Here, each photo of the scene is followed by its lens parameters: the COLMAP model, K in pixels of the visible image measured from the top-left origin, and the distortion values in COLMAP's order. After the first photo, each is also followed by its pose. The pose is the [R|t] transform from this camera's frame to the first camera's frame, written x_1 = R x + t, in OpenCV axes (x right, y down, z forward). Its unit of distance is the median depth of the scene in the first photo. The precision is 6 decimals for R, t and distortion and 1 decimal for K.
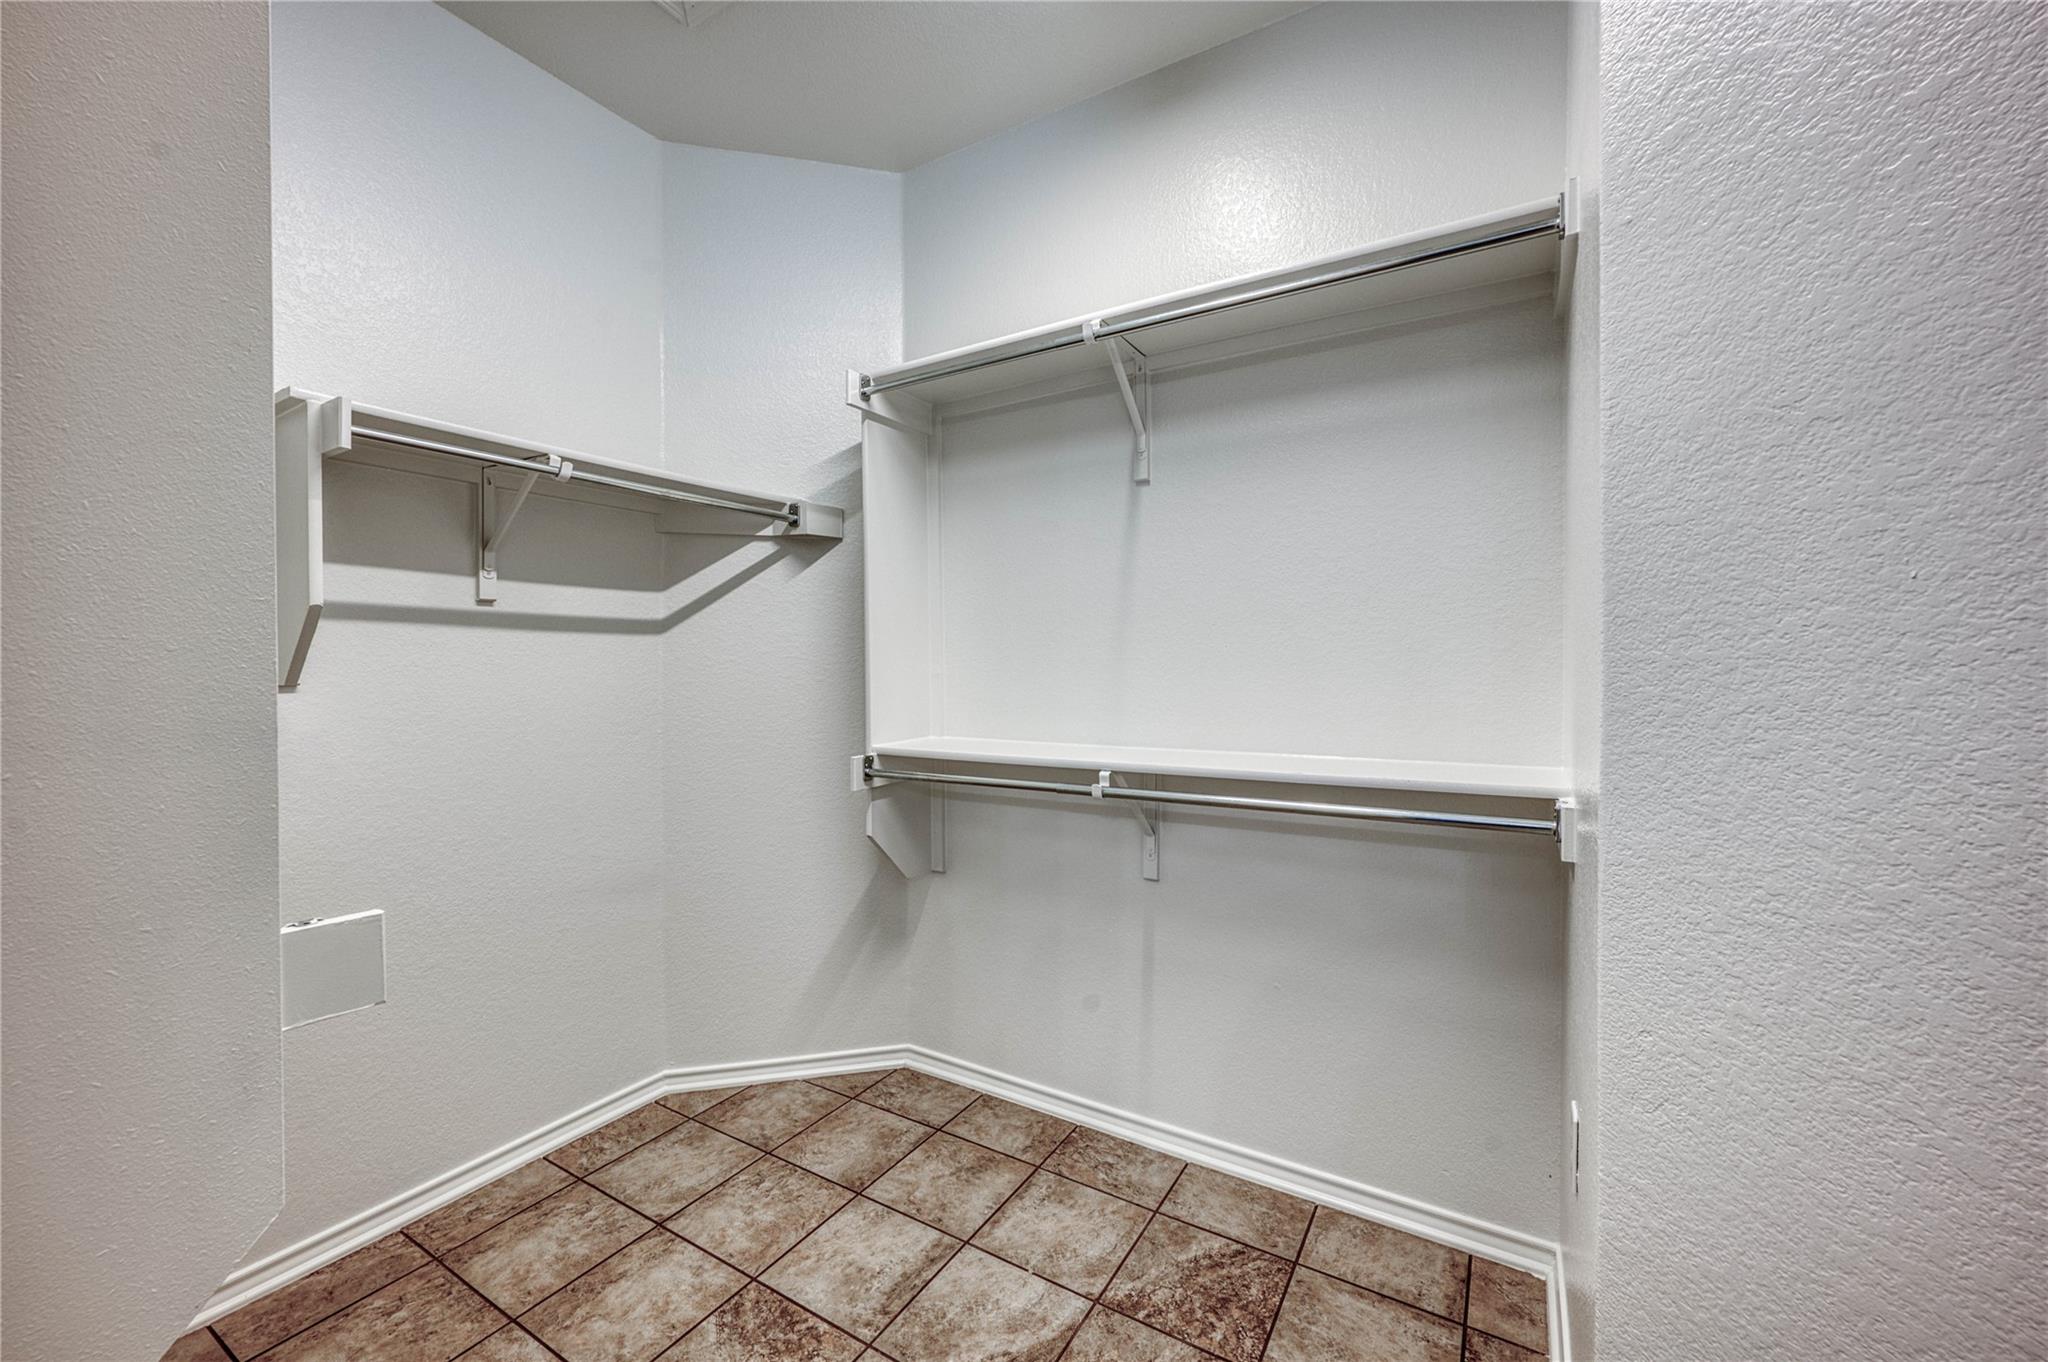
lens RADIAL K [[804.8, 0, 1021.8], [0, 804.8, 678.3], [0, 0, 1]] dist [0.001884, -0.000033]
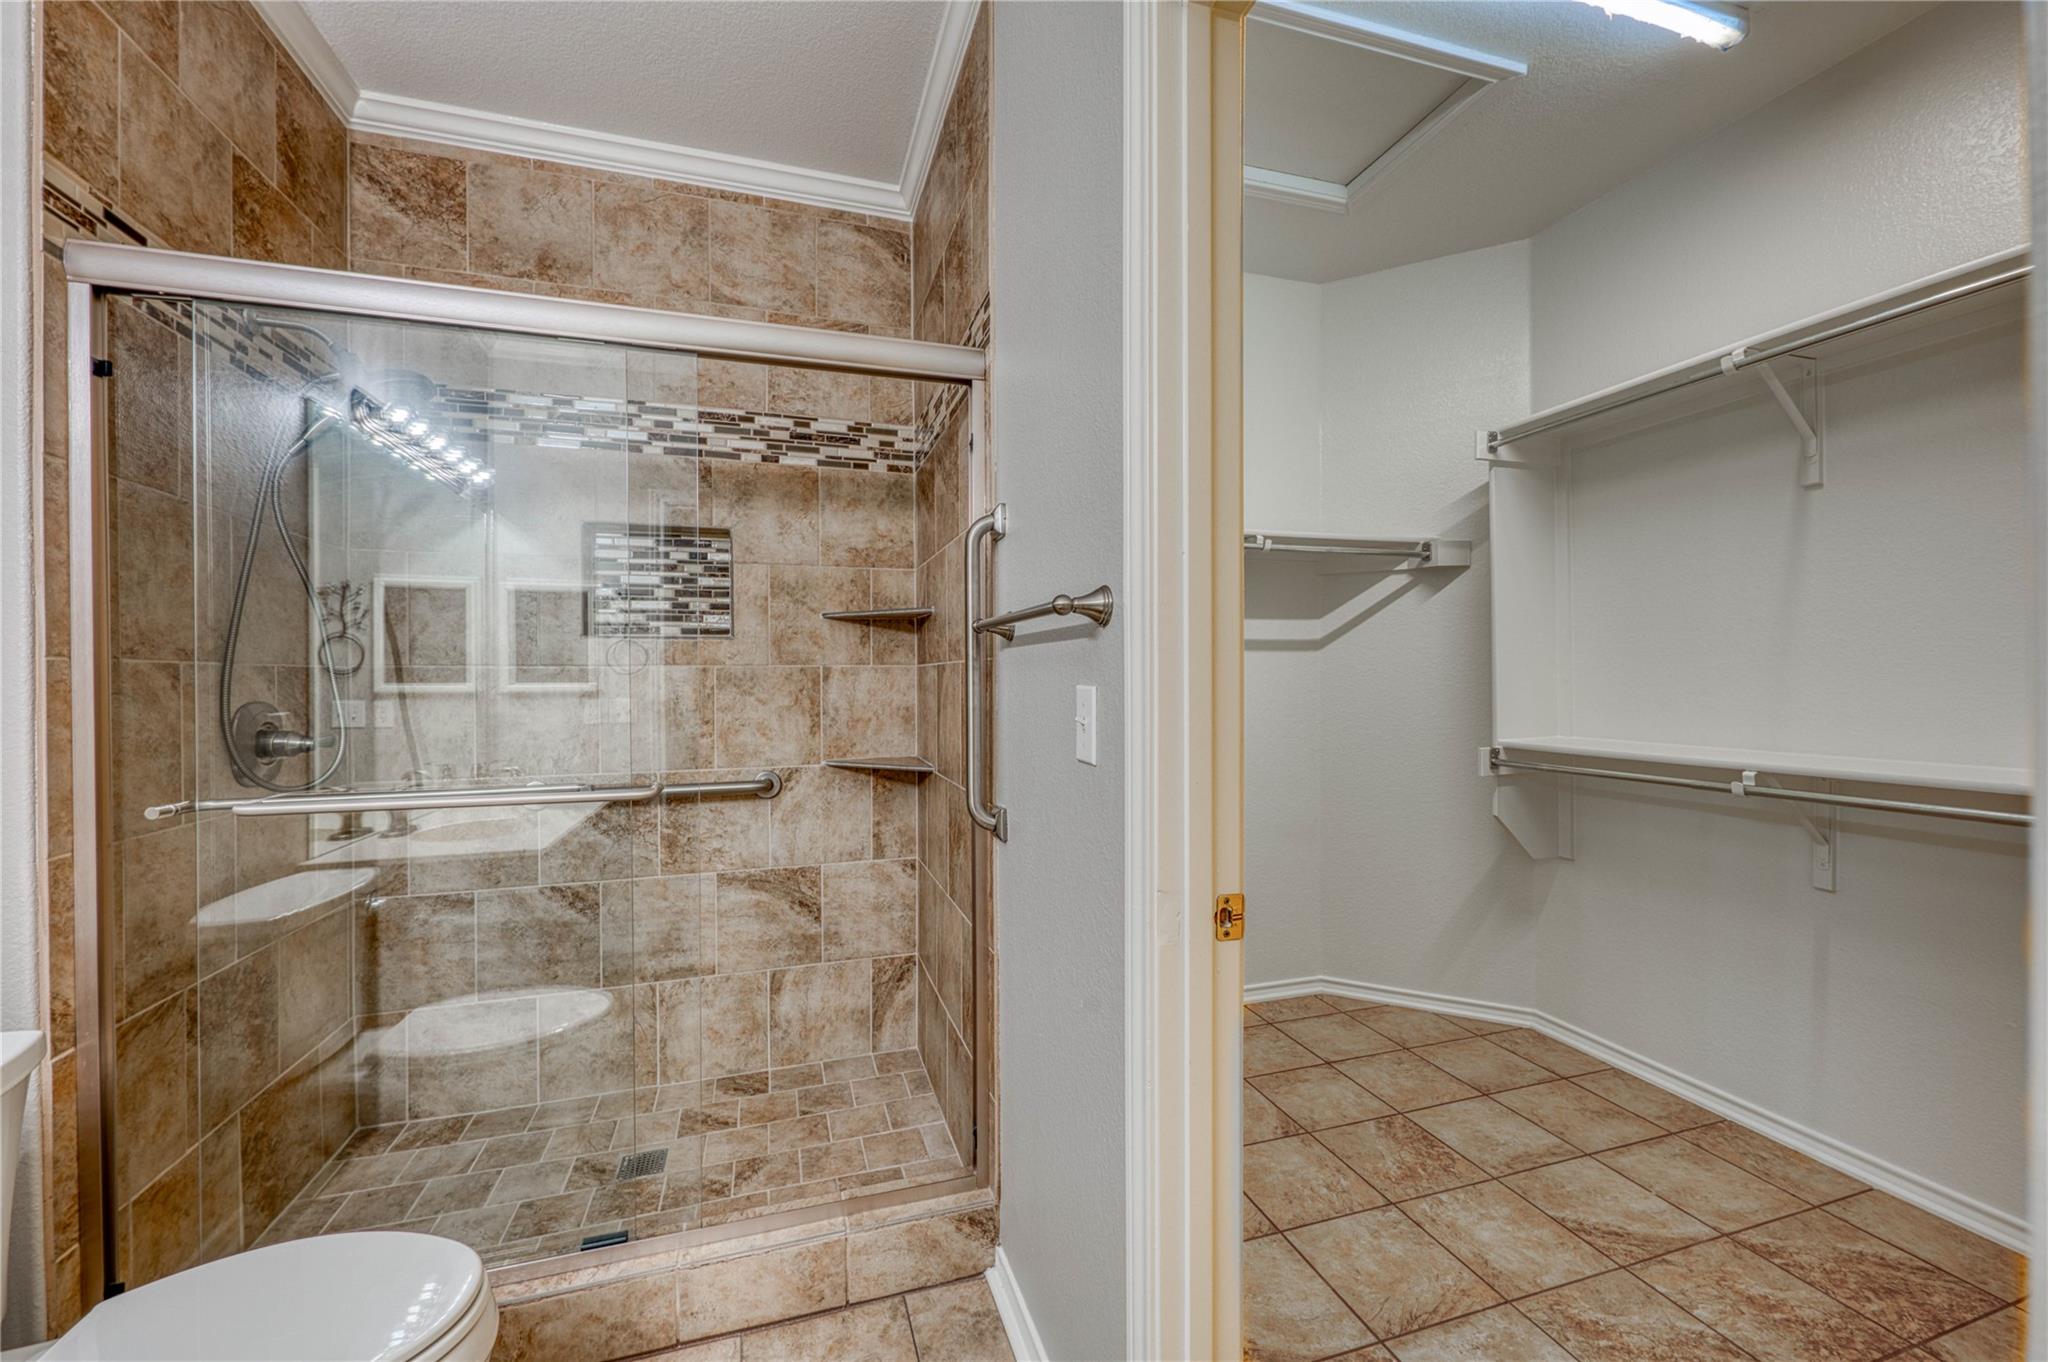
lens RADIAL K [[804.8, 0, 1019.2], [0, 804.8, 678.7], [0, 0, 1]] dist [0.001884, -0.000033]
pose [[0.751798, 0.000743, -0.659393, 0.071686], [-0.007463, 0.999945, -0.007383, 0.007219], [0.659351, 0.010471, 0.751762, -0.391563]]
